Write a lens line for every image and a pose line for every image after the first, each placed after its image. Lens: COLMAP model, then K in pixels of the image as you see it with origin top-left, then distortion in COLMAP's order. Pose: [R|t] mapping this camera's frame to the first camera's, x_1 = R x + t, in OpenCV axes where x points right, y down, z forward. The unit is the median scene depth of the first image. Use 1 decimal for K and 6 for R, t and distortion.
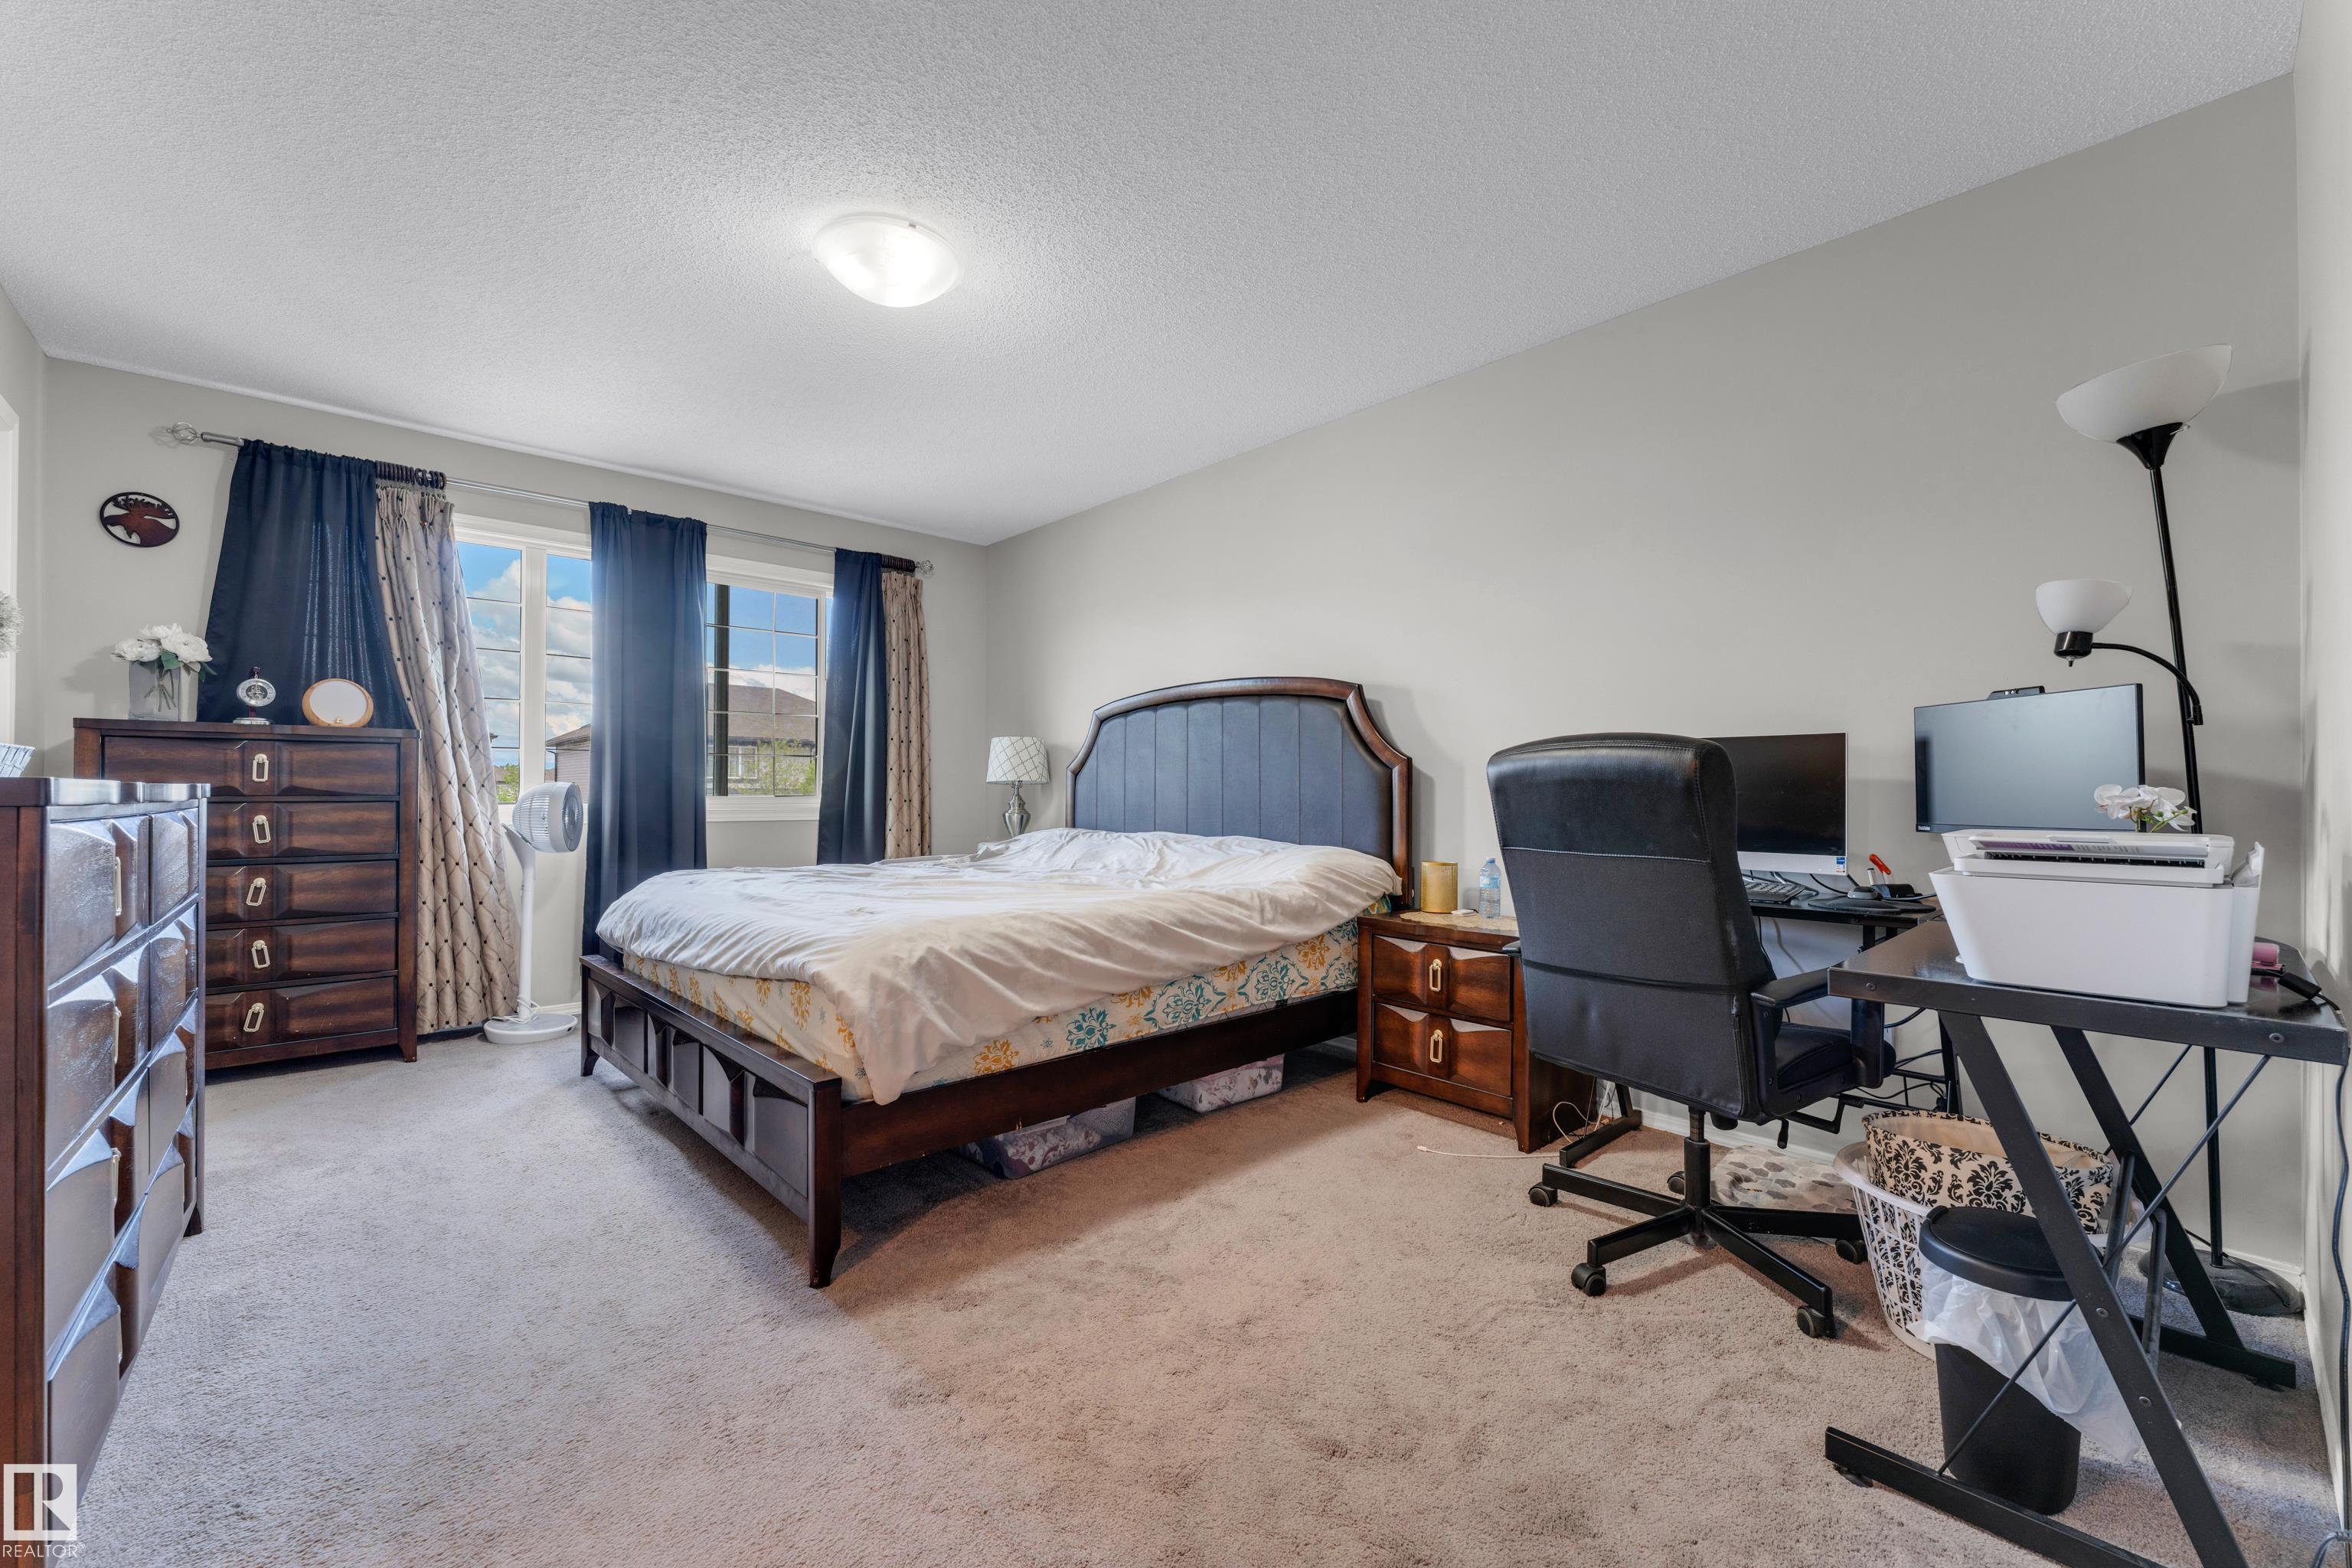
lens RADIAL K [[964.7, 0, 1176.0], [0, 964.7, 784.0], [0, 0, 1]] dist [0.000387, -0.000038]
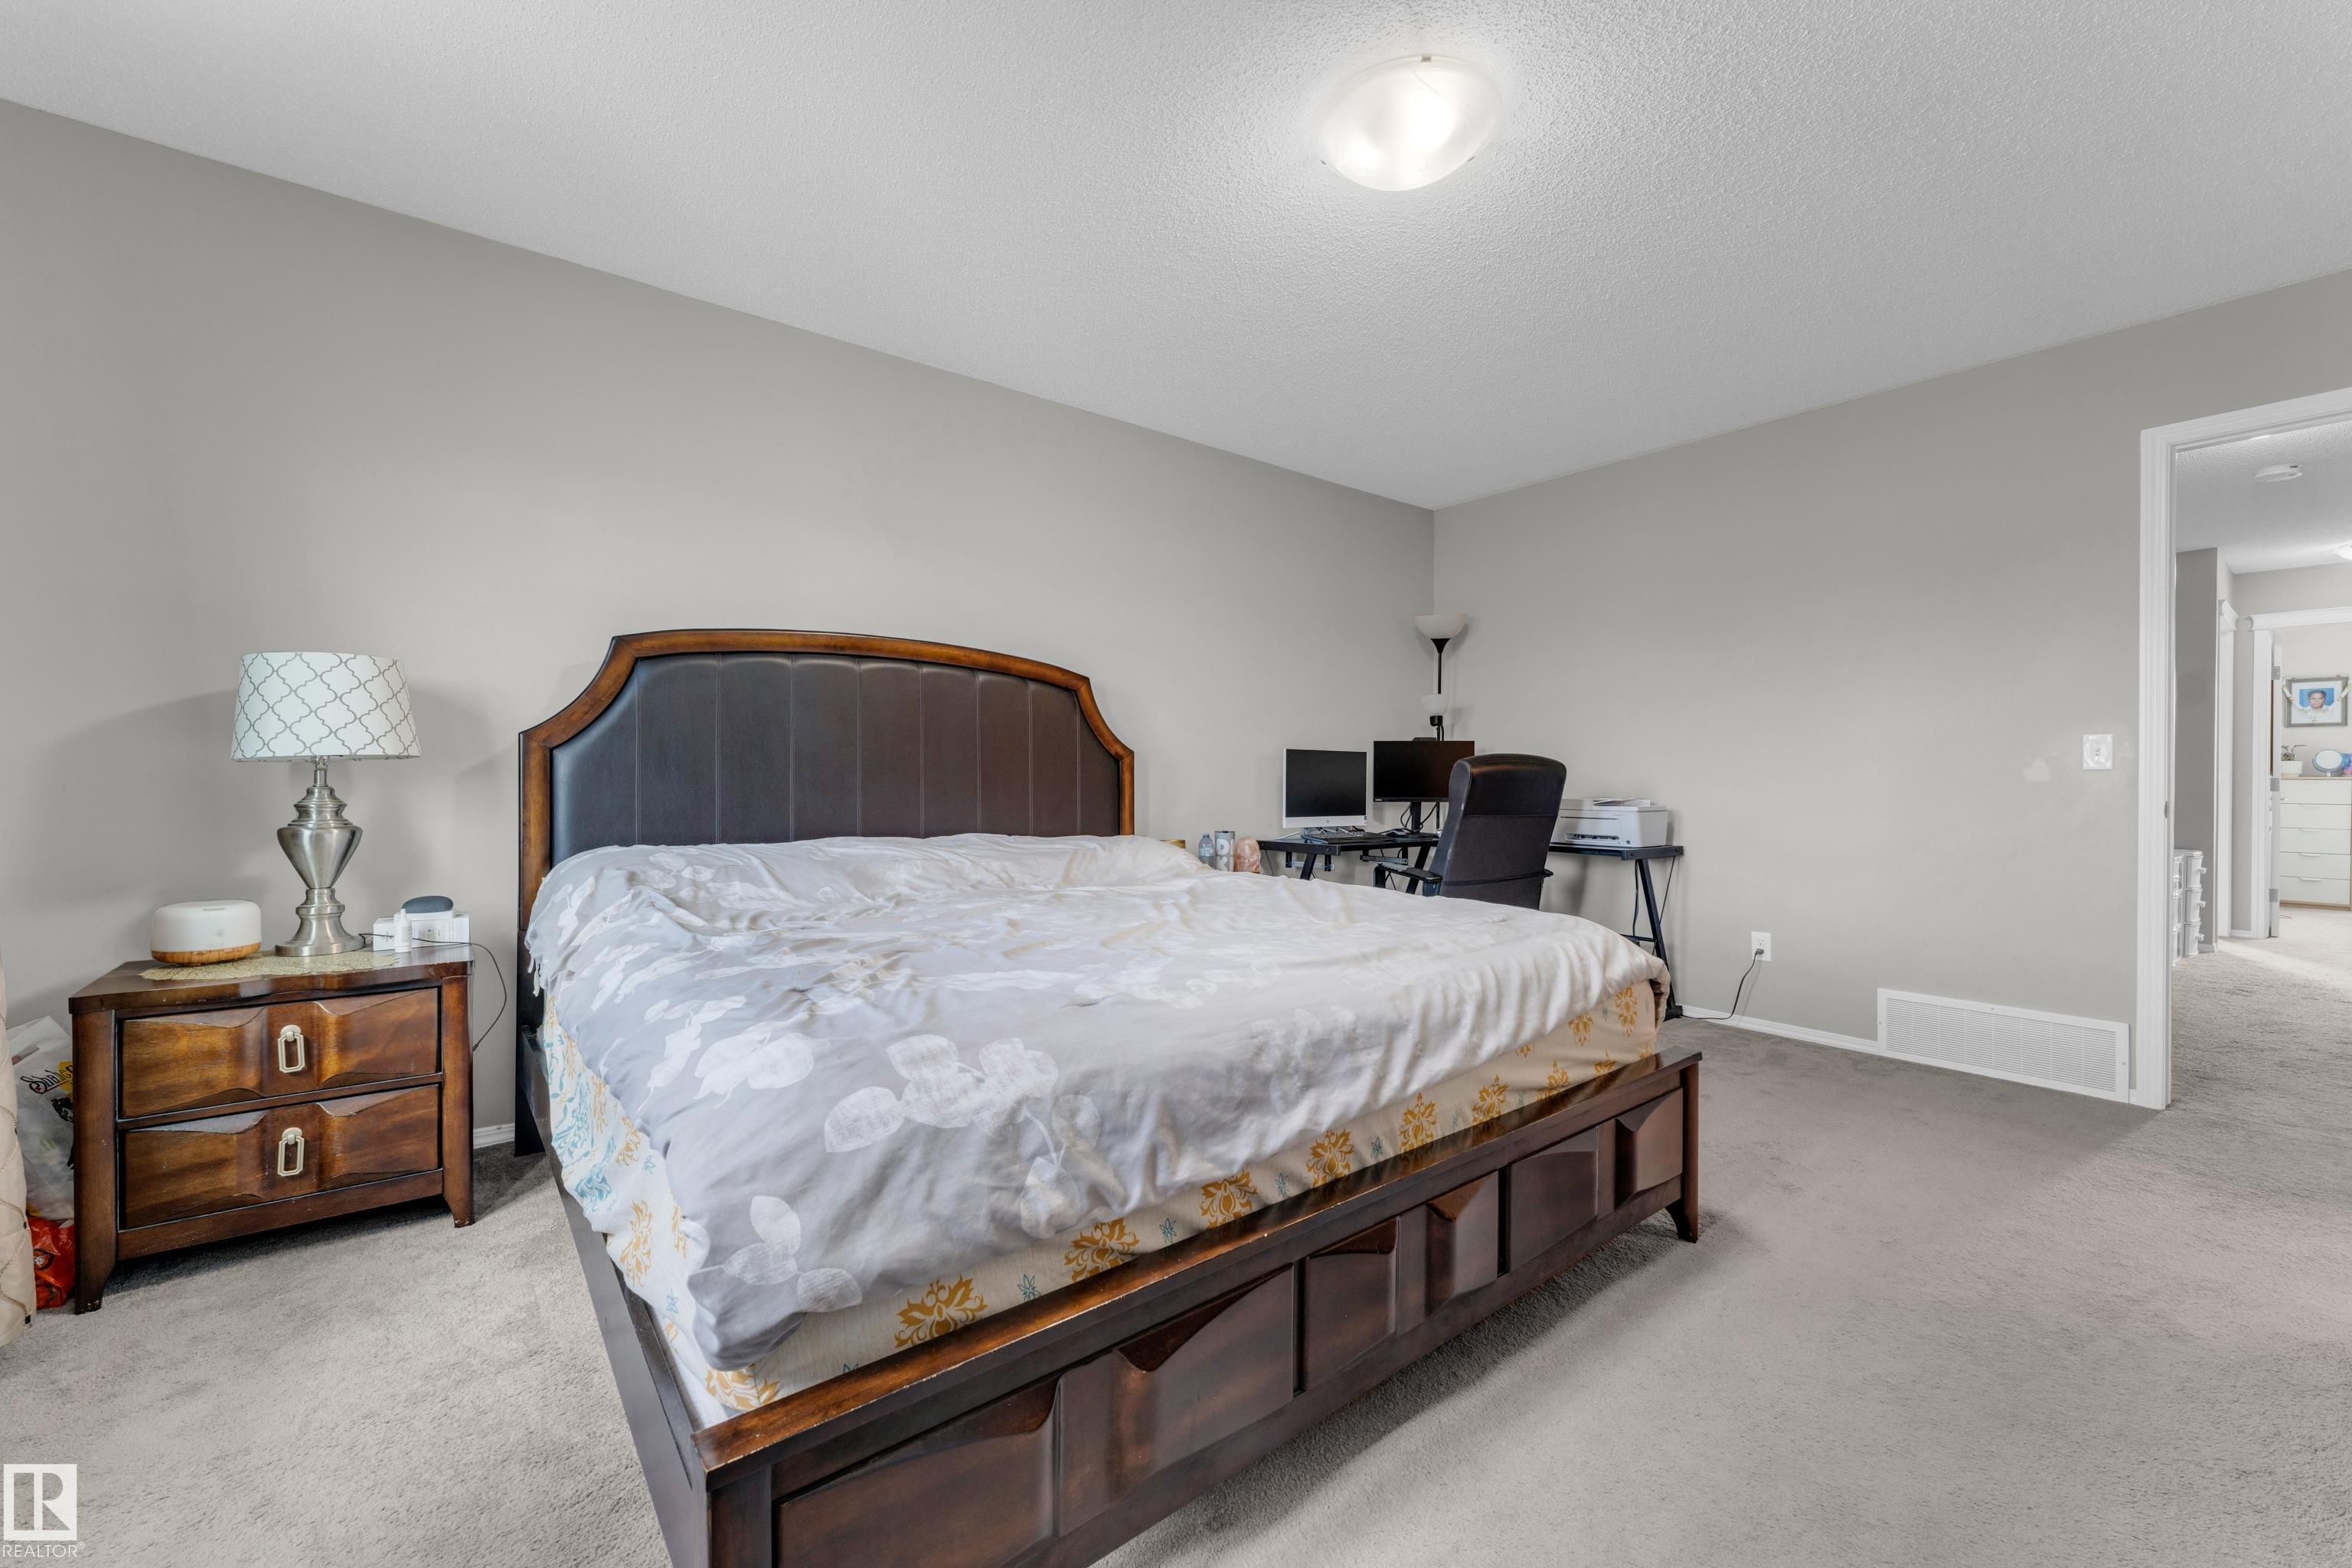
lens RADIAL K [[945.3, 0, 1176.0], [0, 945.3, 784.0], [0, 0, 1]] dist [-0.000808, 0.000065]
pose [[0.073611, -0.003560, 0.997281, -0.966252], [-0.011035, 0.999930, 0.004384, 0.005654], [-0.997226, -0.011327, 0.073567, 0.986332]]
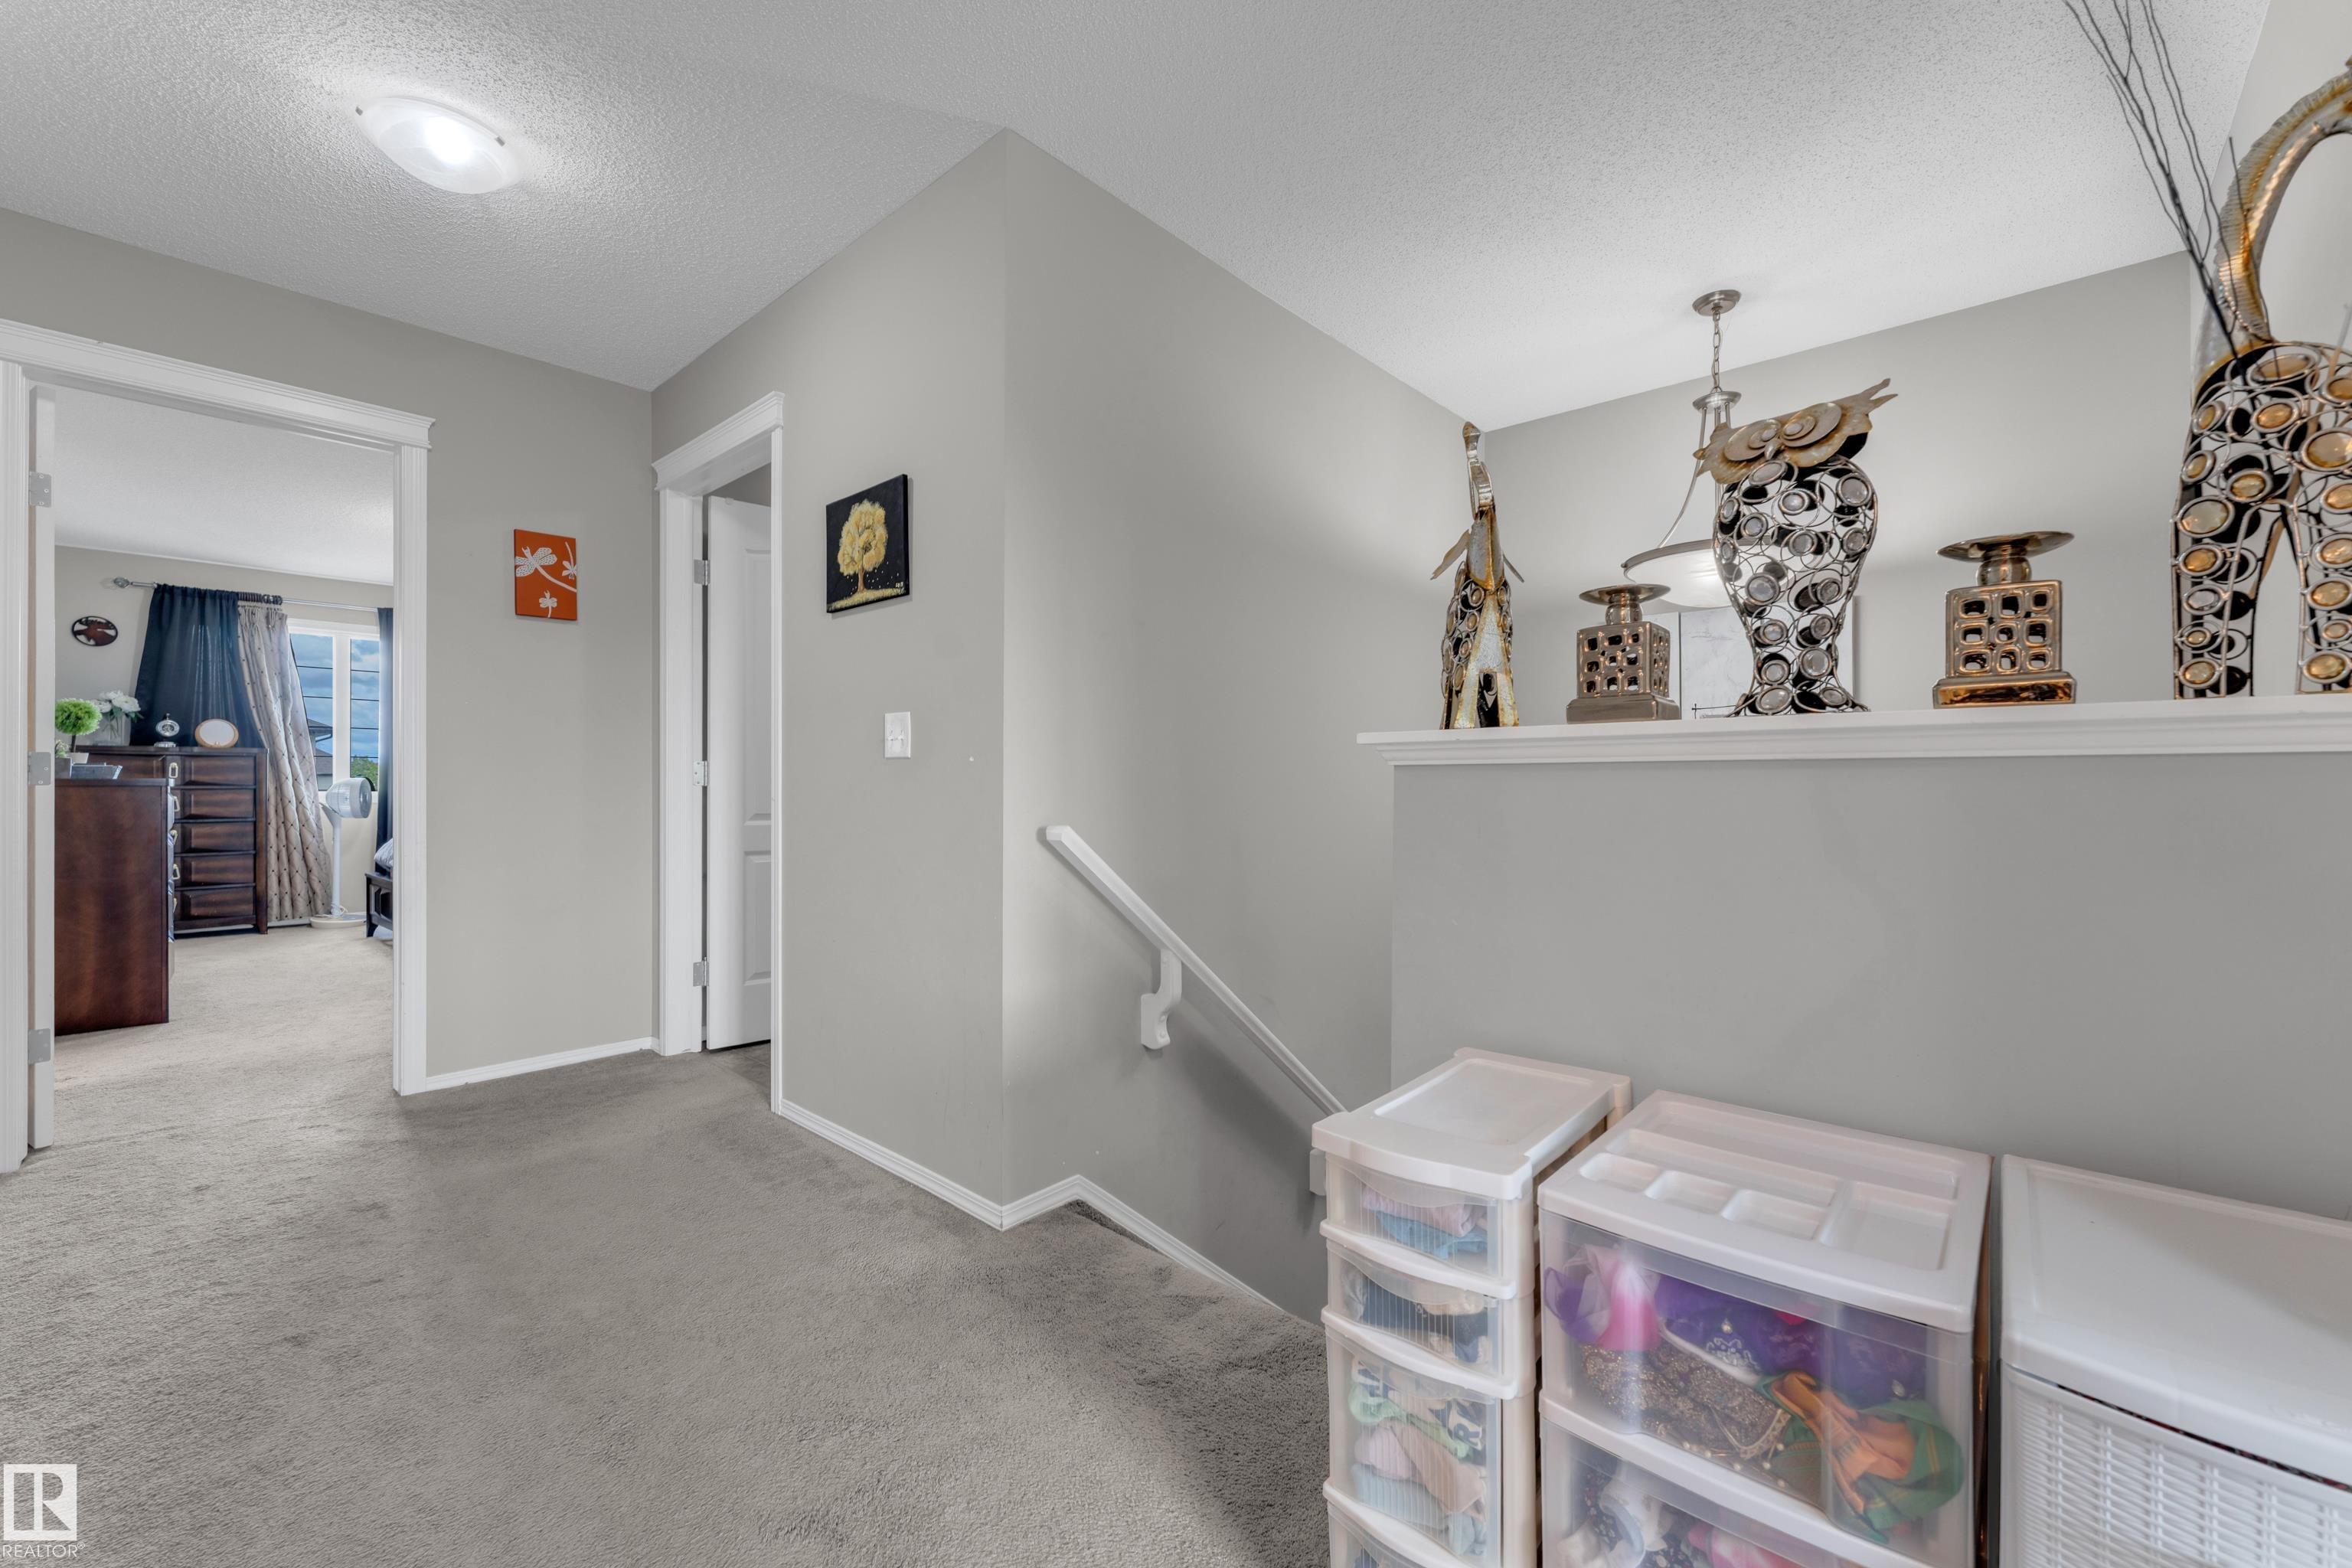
lens RADIAL K [[945.3, 0, 1176.0], [0, 945.3, 784.0], [0, 0, 1]] dist [-0.000808, 0.000065]
pose [[0.993453, -0.003708, 0.114183, 0.672120], [0.002885, 0.999969, 0.007372, 0.001099], [-0.114207, -0.006994, 0.993432, -0.911142]]
